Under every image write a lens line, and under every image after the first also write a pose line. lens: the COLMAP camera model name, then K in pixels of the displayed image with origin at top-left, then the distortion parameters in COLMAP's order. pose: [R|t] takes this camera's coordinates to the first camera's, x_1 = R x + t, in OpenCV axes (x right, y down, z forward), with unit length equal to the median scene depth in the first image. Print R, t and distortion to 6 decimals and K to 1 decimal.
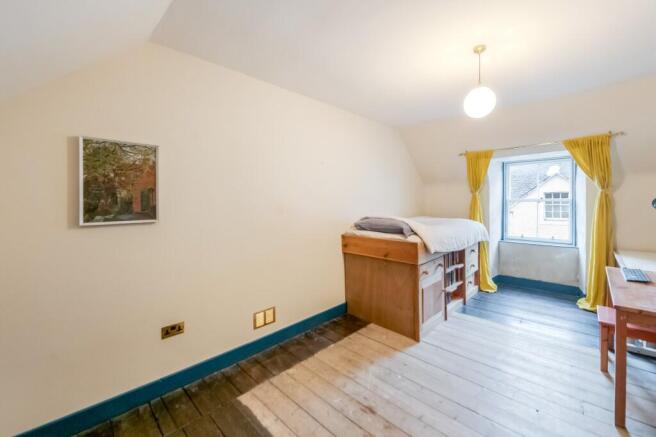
lens RADIAL K [[266.9, 0, 327.3], [0, 266.9, 205.8], [0, 0, 1]] dist [0.000860, 0.000094]
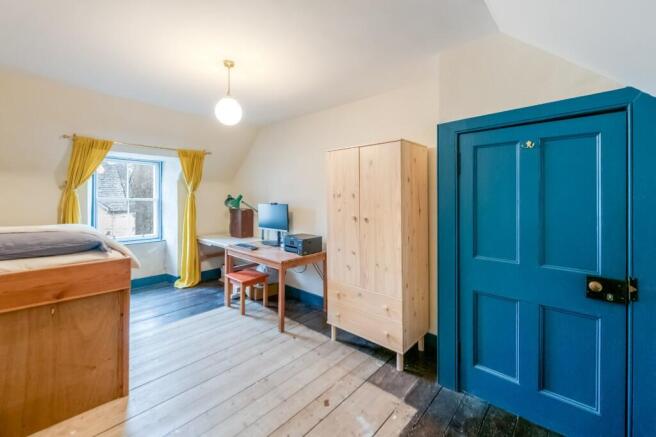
lens RADIAL K [[274.8, 0, 329.4], [0, 274.8, 198.5], [0, 0, 1]] dist [-0.000481, -0.000139]
pose [[-0.051801, 0.008358, 0.998622, -0.395588], [0.015392, 0.999853, -0.007569, -0.007999], [-0.998539, 0.014978, -0.051922, 0.439509]]
